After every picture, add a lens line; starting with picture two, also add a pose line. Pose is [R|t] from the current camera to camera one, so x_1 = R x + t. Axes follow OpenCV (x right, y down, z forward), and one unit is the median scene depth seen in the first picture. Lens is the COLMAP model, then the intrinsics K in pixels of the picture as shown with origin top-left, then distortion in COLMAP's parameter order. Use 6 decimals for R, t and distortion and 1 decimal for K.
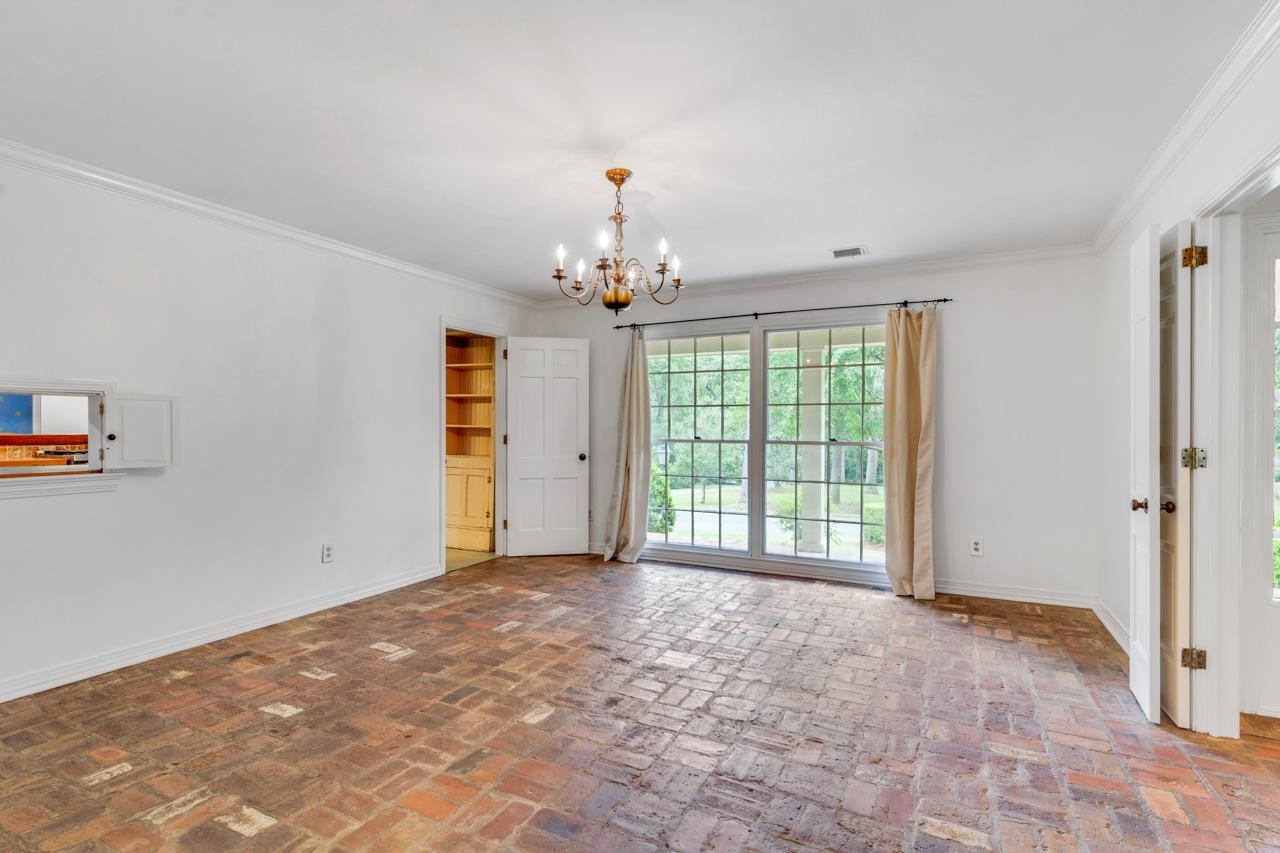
lens RADIAL K [[613.1, 0, 638.2], [0, 613.1, 431.6], [0, 0, 1]] dist [0.004013, 0.000279]
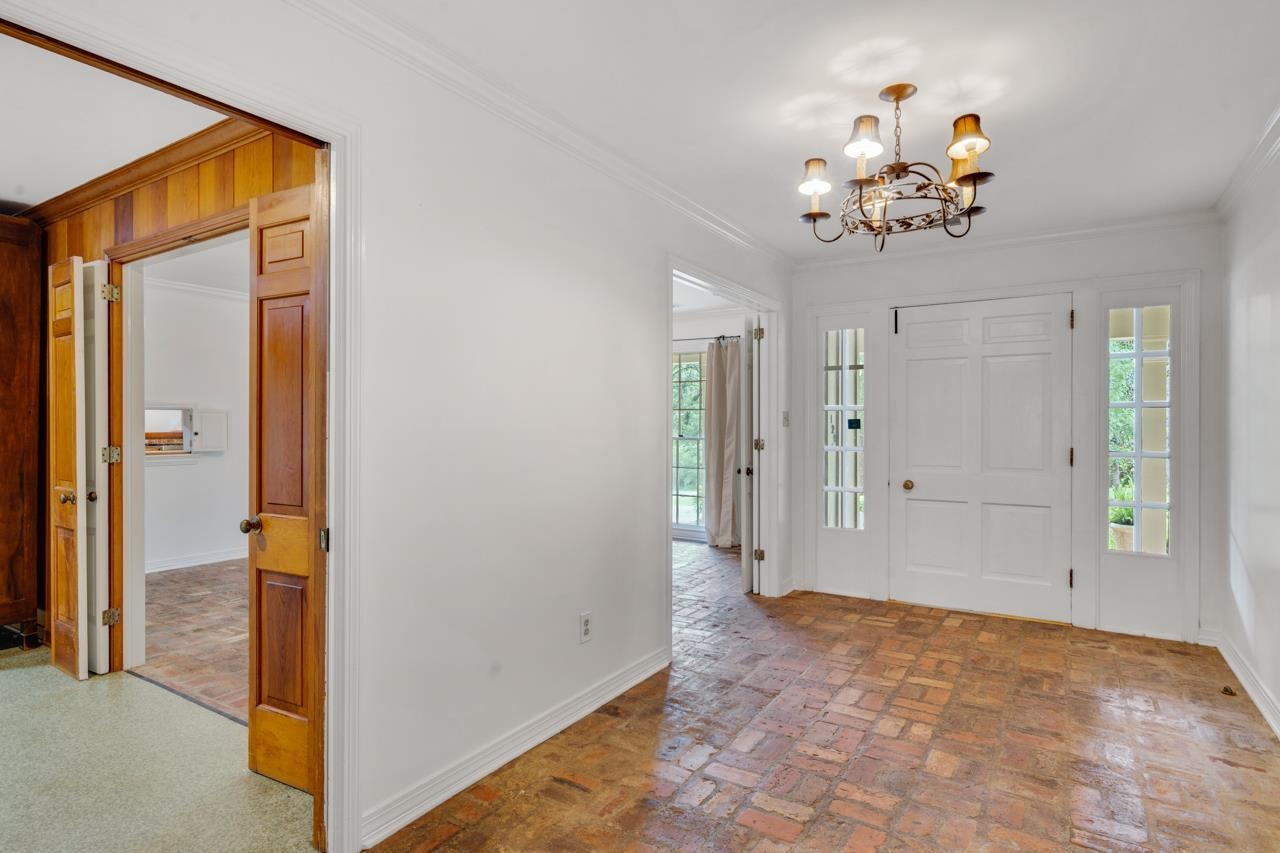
lens RADIAL K [[678.9, 0, 641.2], [0, 678.9, 424.1], [0, 0, 1]] dist [0.001247, 0.000175]
pose [[0.995788, -0.002406, -0.091653, 0.582272], [0.001612, 0.999961, -0.008737, -0.000245], [0.091670, 0.008553, 0.995753, -0.805727]]
